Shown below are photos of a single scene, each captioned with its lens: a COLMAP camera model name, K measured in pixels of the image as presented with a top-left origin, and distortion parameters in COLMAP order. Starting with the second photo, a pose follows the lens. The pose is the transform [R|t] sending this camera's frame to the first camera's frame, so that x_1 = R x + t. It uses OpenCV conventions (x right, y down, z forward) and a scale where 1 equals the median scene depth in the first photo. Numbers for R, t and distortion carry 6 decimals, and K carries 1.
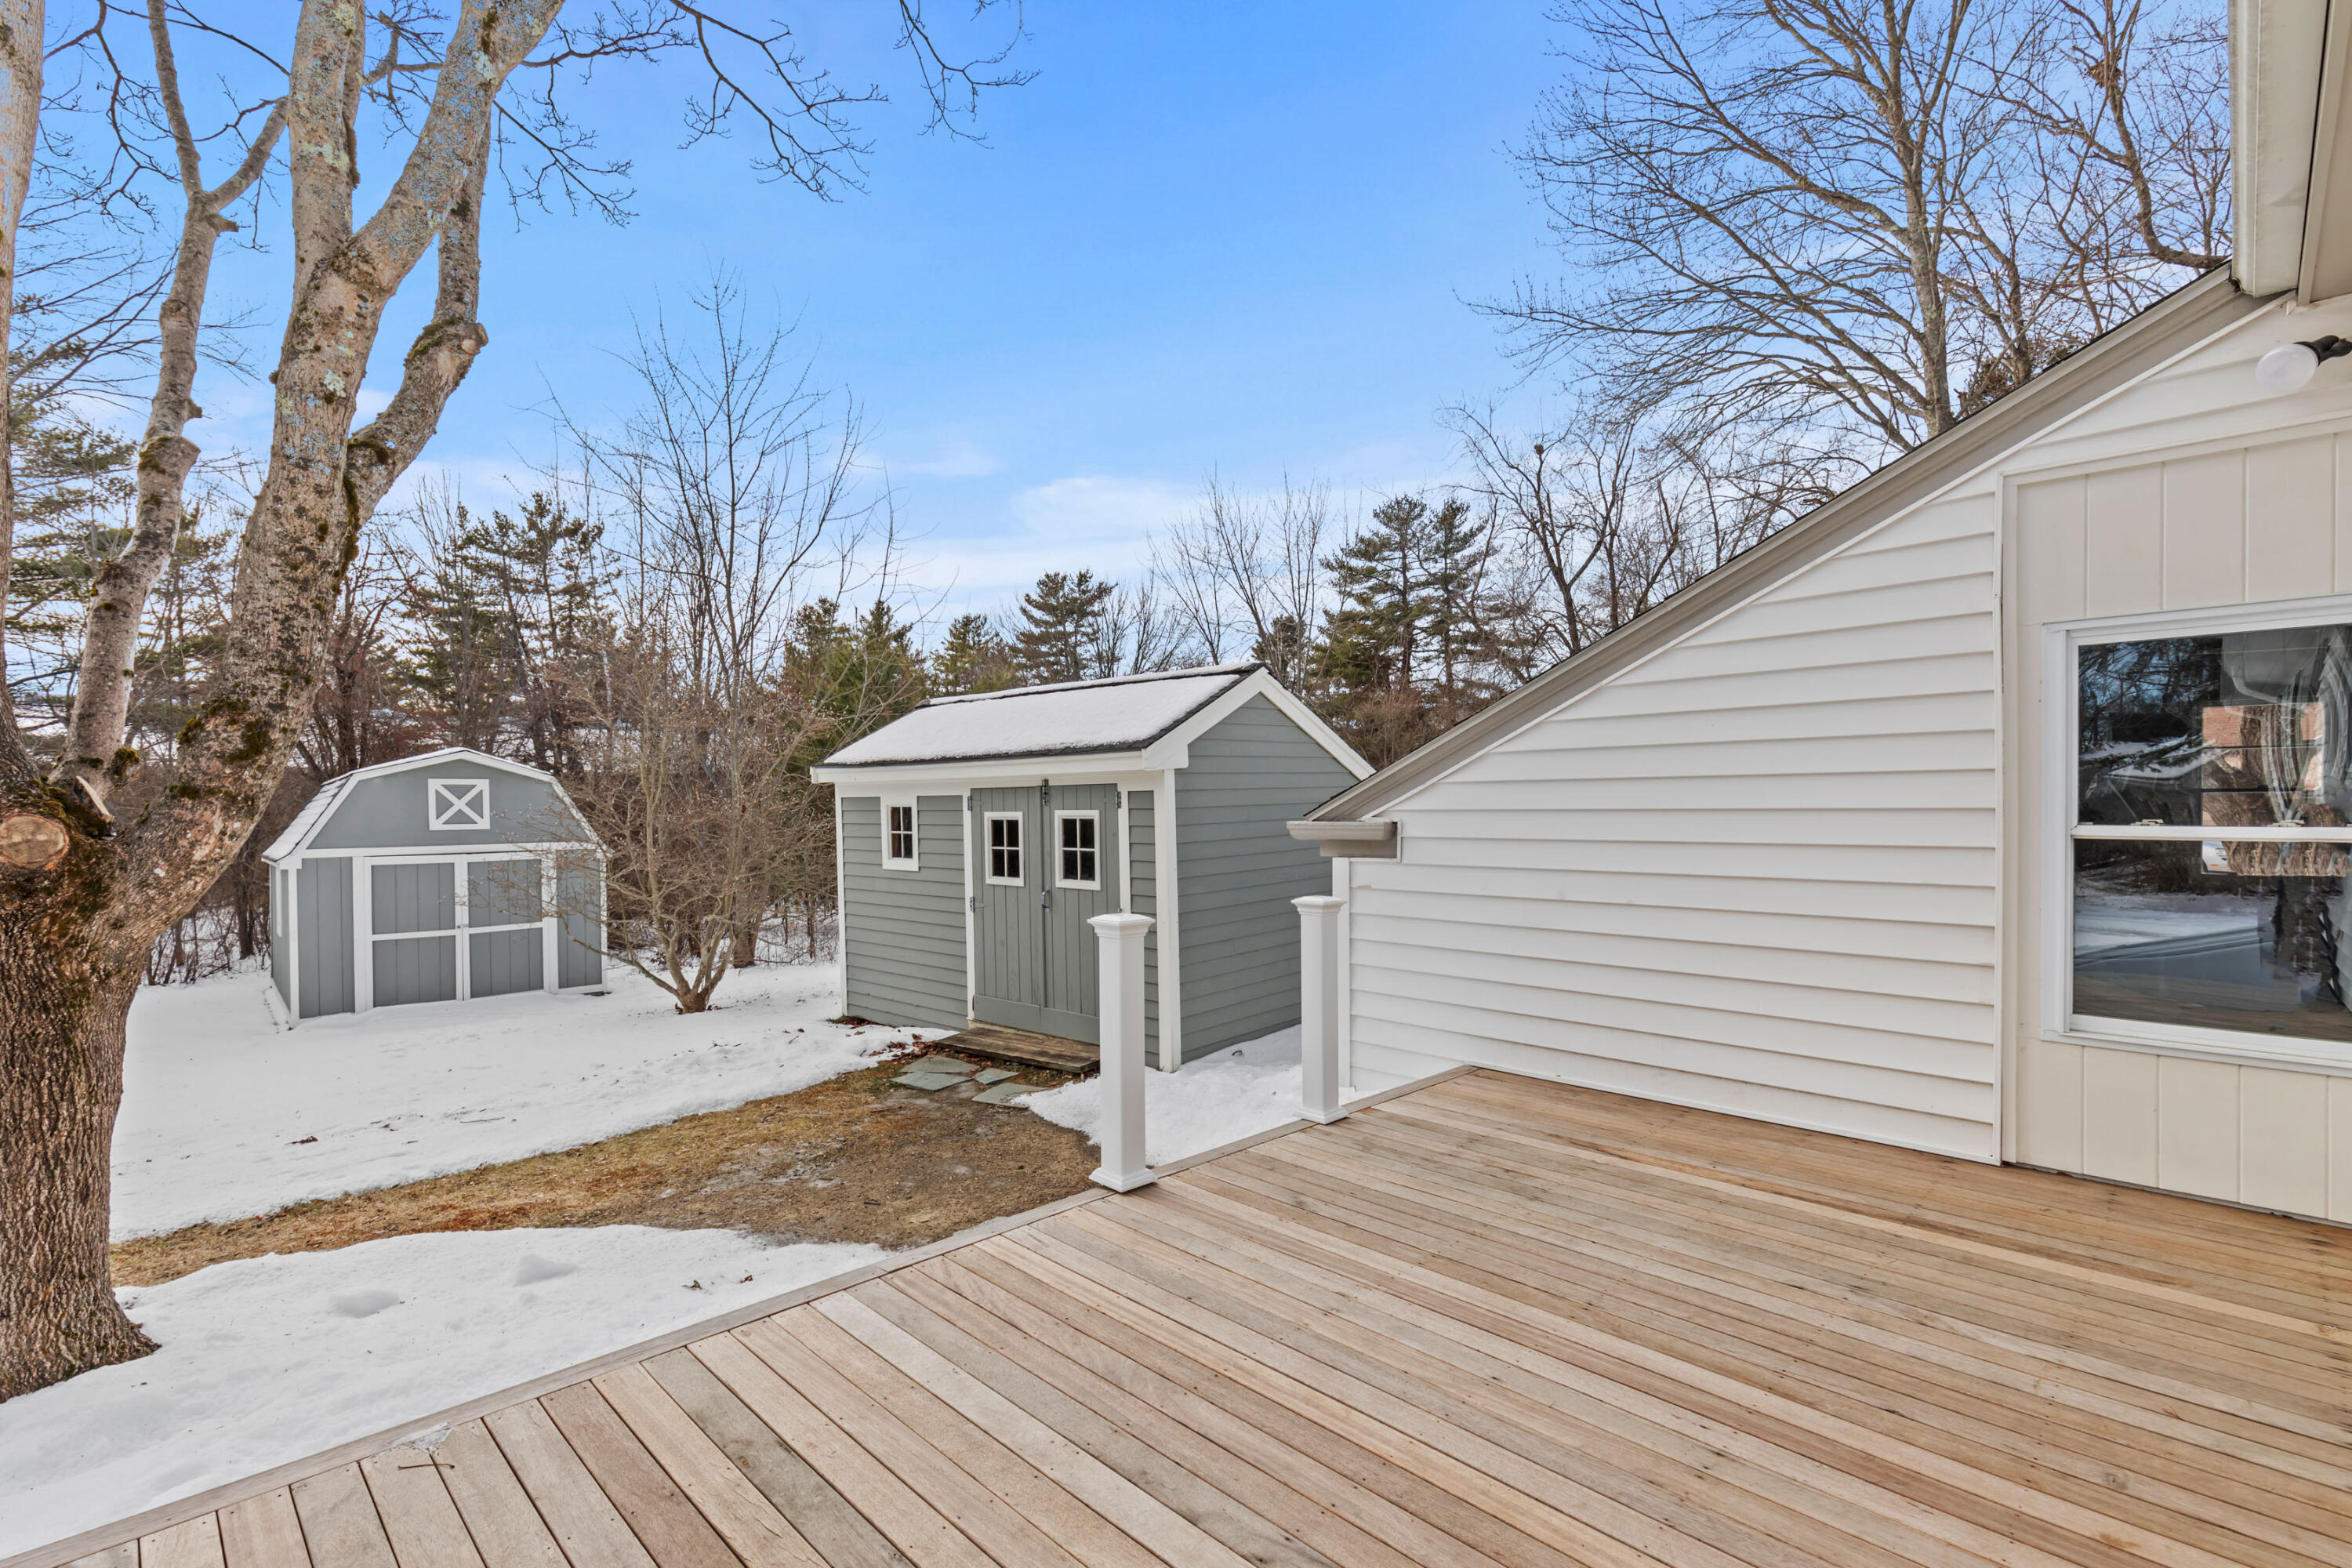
lens RADIAL K [[1046.4, 0, 1176.0], [0, 1046.4, 784.0], [0, 0, 1]] dist [0.004118, 0.000249]
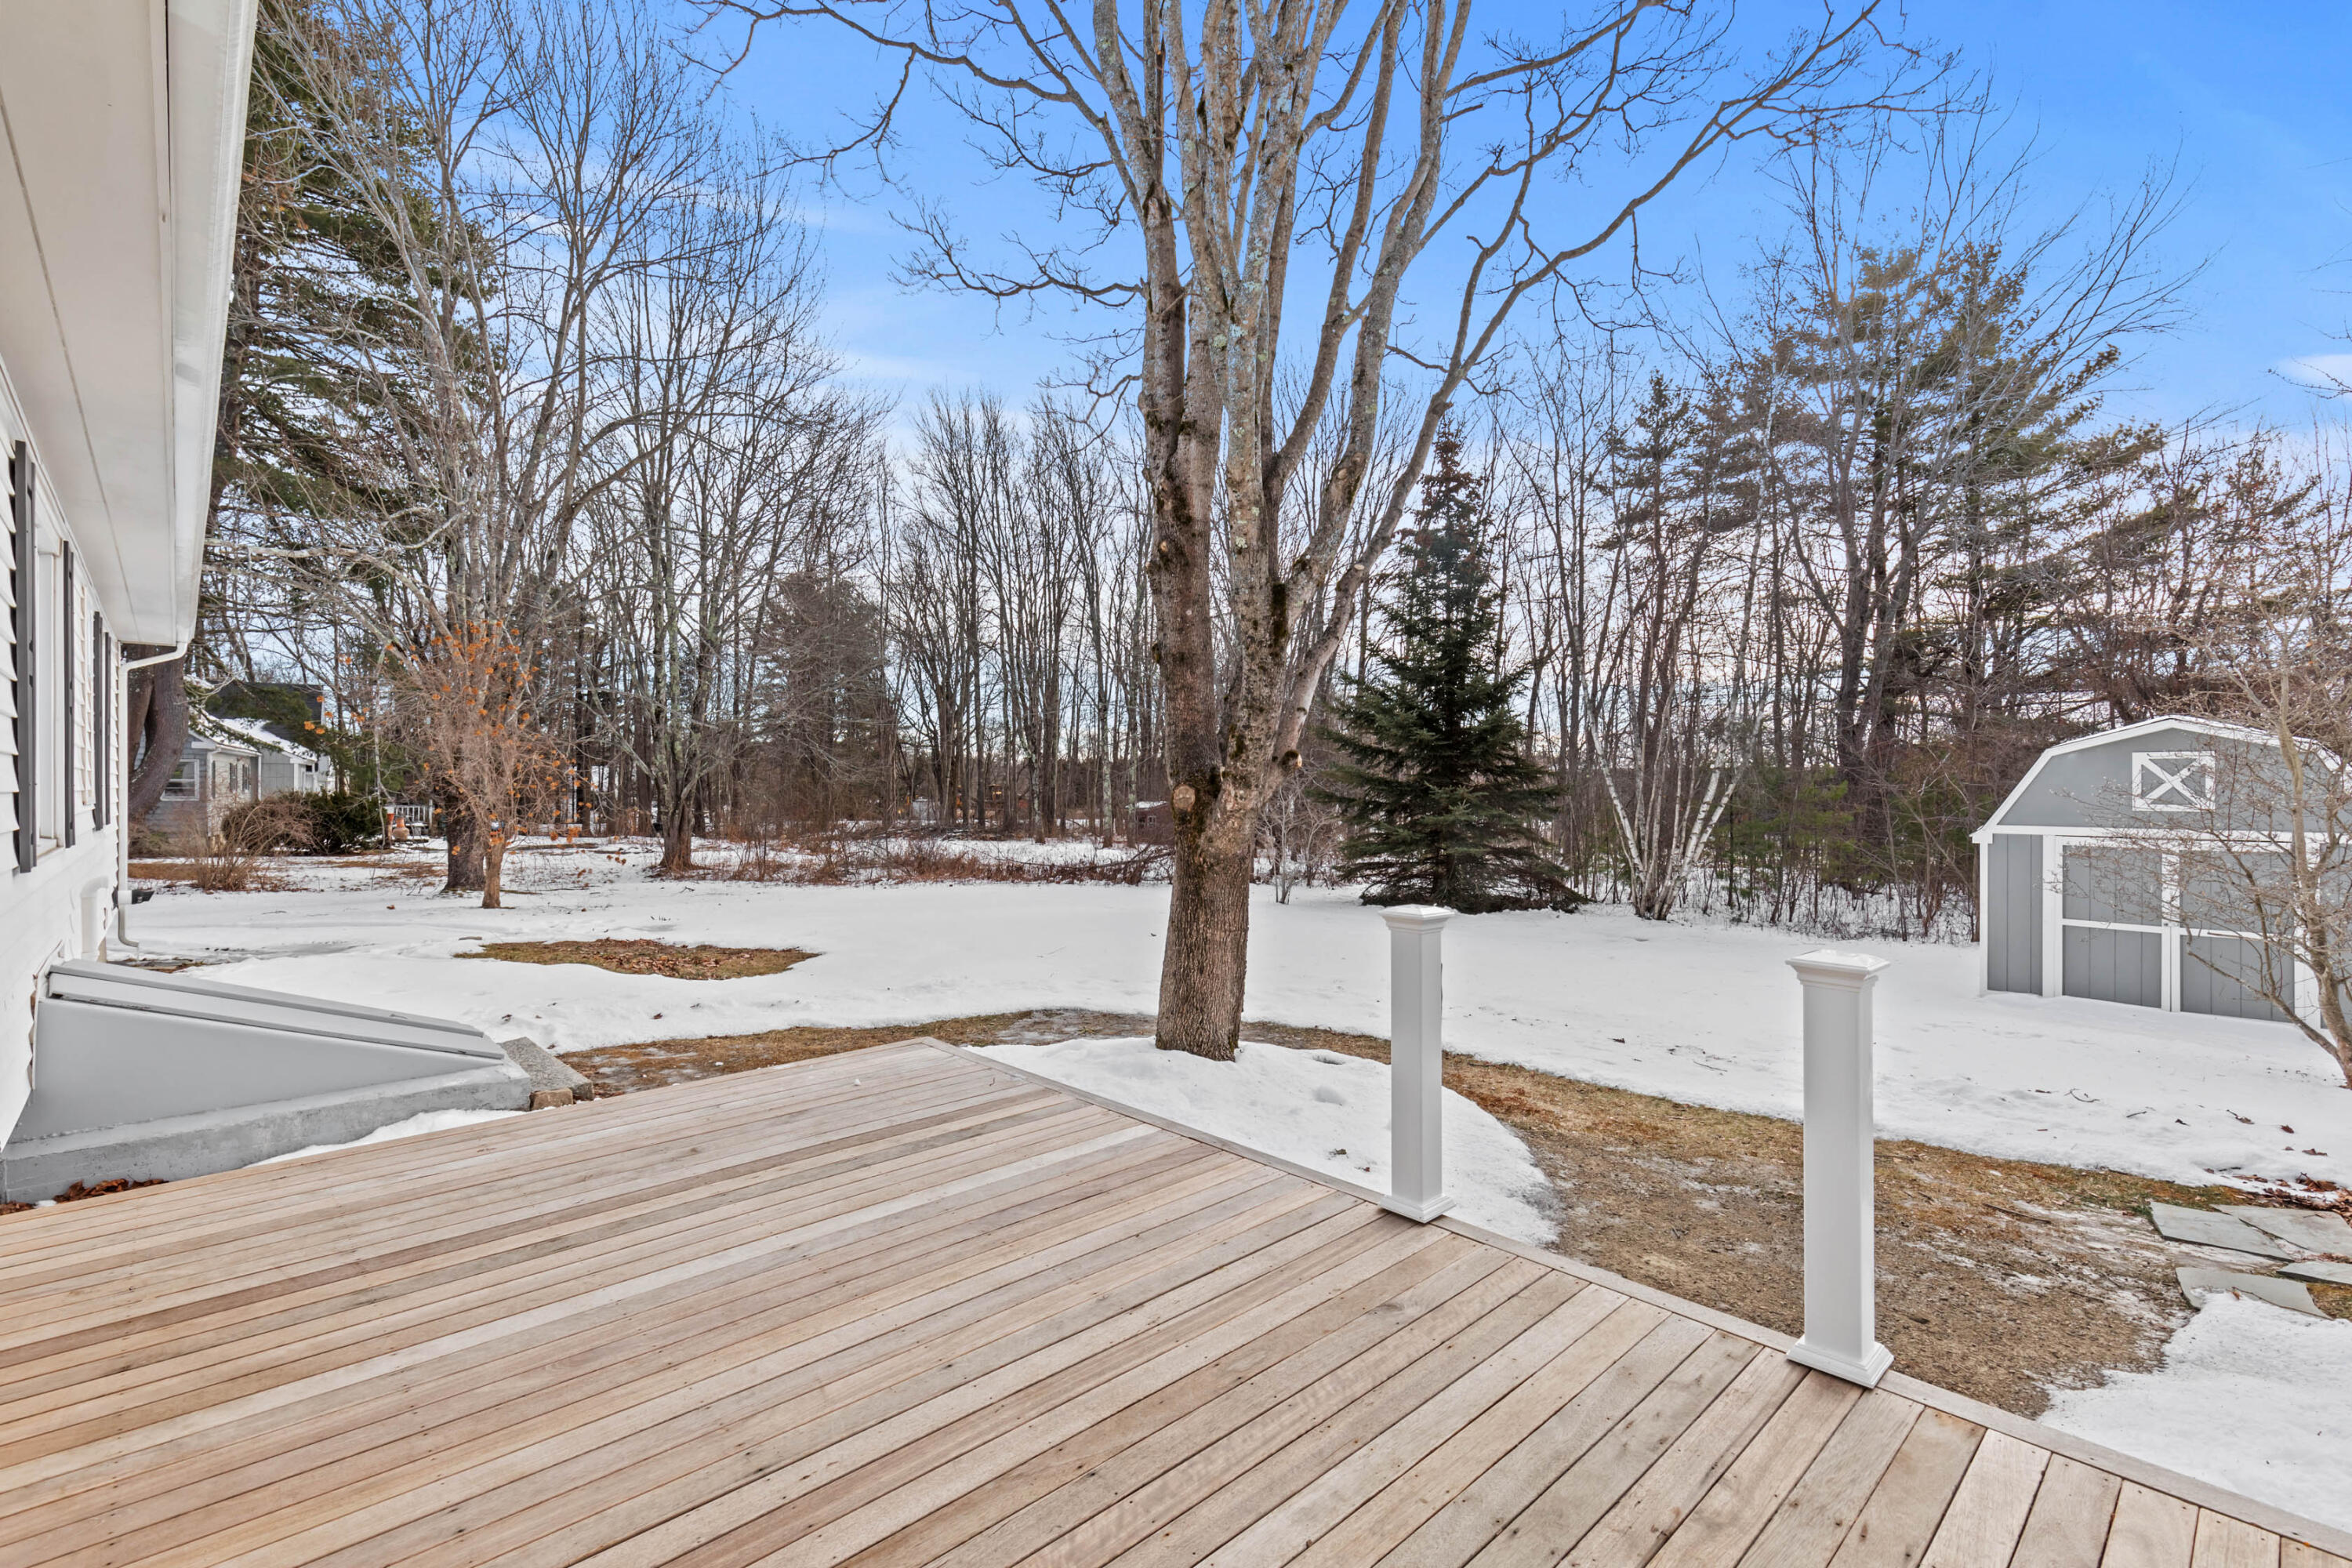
lens RADIAL K [[1069.6, 0, 1169.6], [0, 1069.6, 747.2], [0, 0, 1]] dist [0.009760, 0.000042]
pose [[-0.031910, -0.029022, -0.999069, 0.576283], [0.017498, 0.999409, -0.029590, 0.007808], [0.999338, -0.018426, -0.031384, 0.543966]]
